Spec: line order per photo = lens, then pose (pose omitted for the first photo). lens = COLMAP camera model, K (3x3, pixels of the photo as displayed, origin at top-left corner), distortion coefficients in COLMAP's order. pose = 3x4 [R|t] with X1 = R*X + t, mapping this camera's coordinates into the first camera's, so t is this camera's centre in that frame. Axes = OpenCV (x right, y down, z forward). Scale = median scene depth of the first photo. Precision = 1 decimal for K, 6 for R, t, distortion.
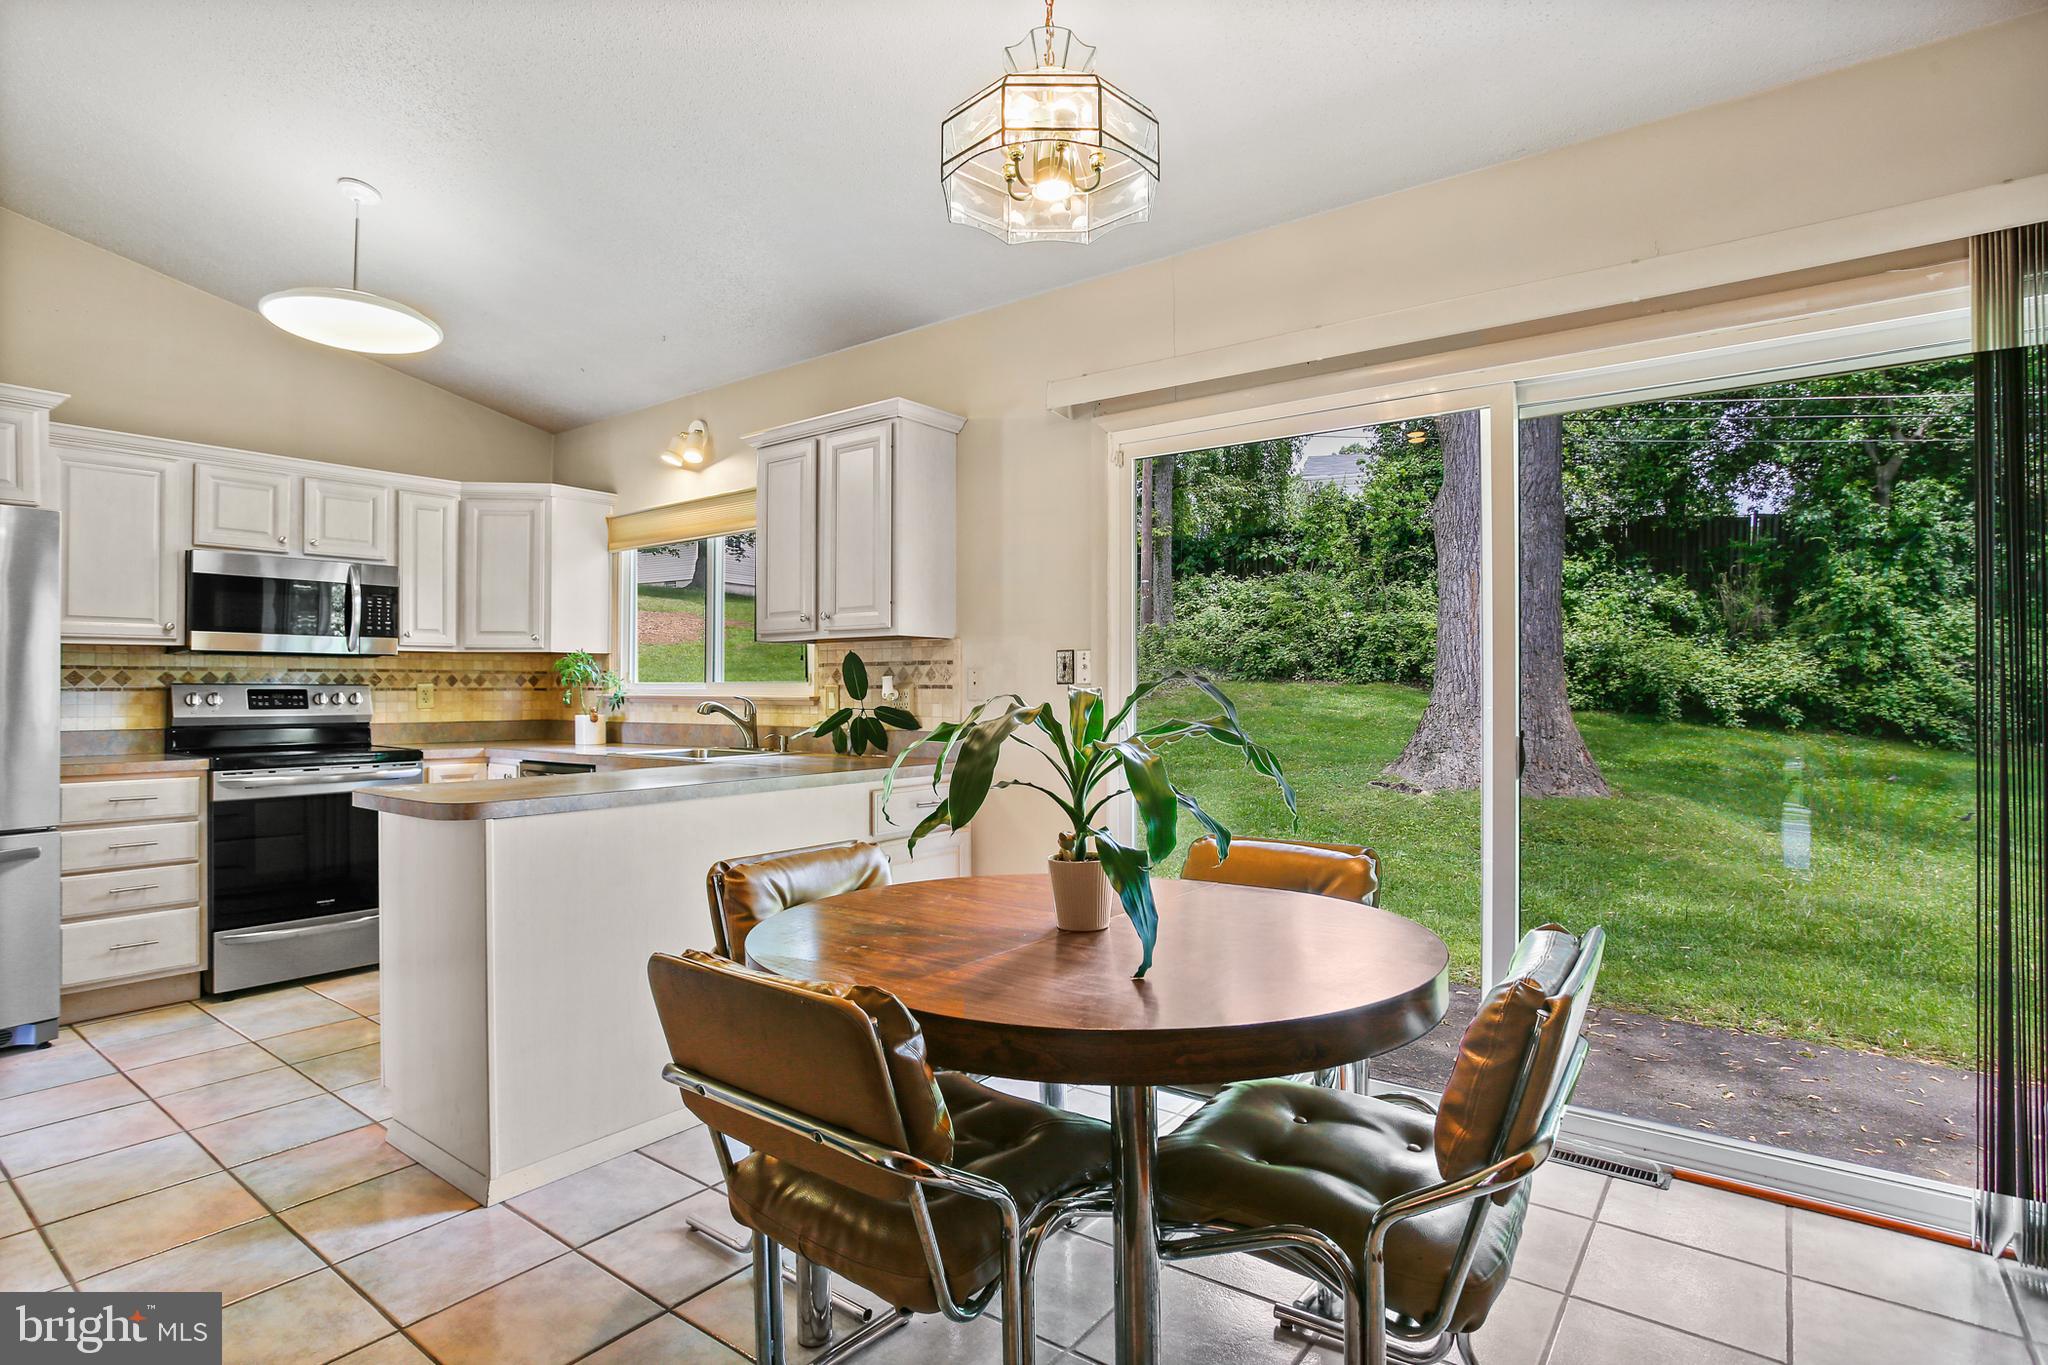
lens RADIAL K [[1025.6, 0, 1020.5], [0, 1025.6, 675.8], [0, 0, 1]] dist [-0.017833, 0.000020]
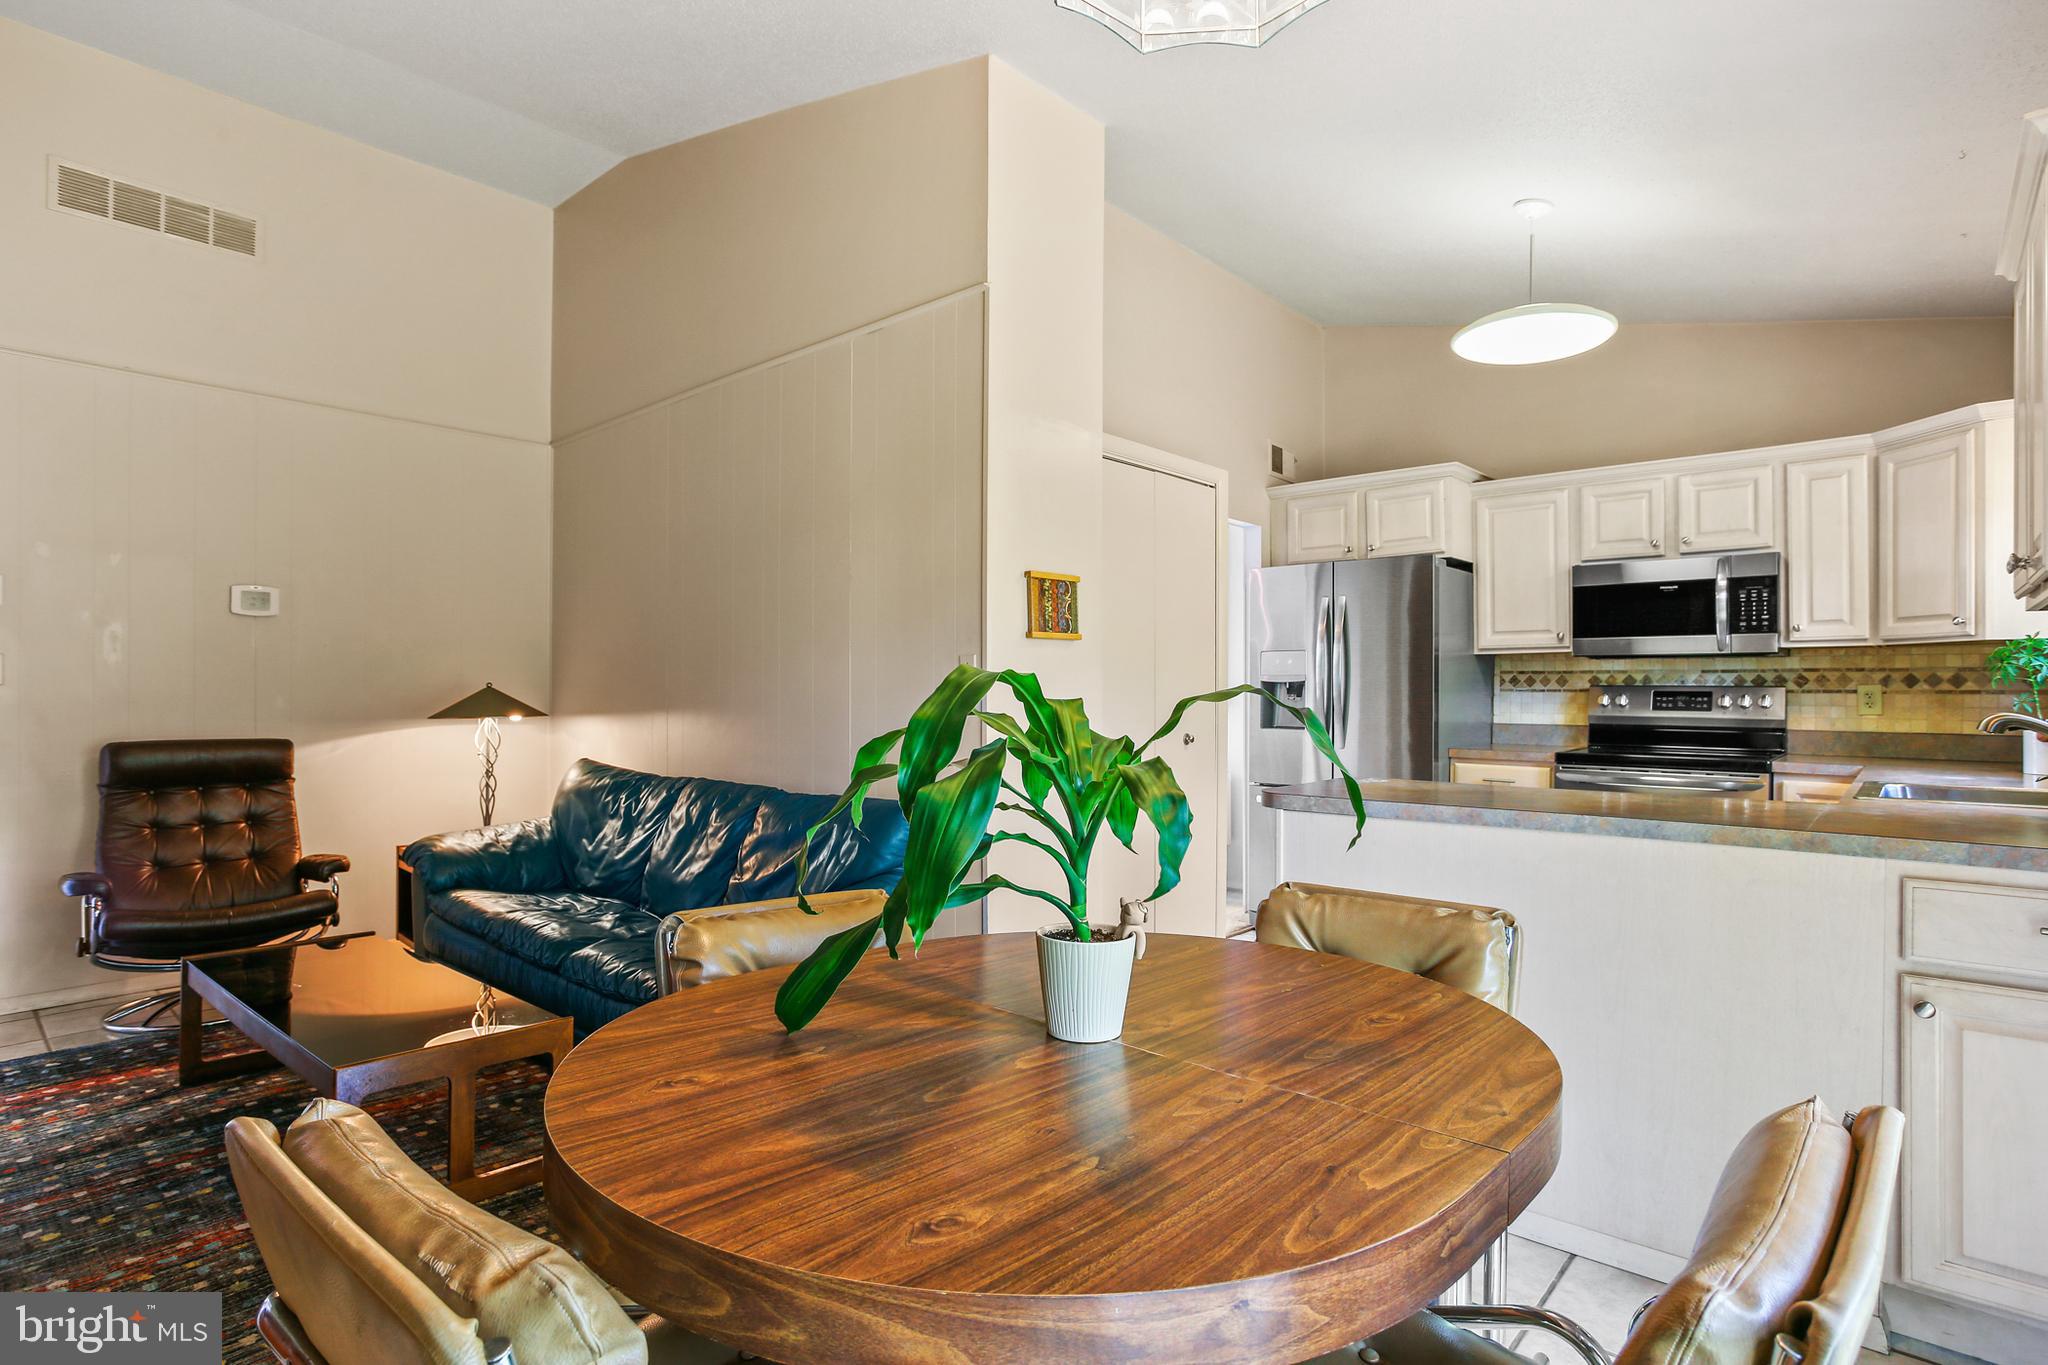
lens RADIAL K [[1025.6, 0, 1021.6], [0, 1025.6, 688.6], [0, 0, 1]] dist [-0.017833, 0.000020]
pose [[-0.043334, 0.000054, -0.999061, 0.296051], [0.008985, 0.999960, -0.000335, 0.005357], [0.999020, -0.008991, -0.043333, 0.388546]]
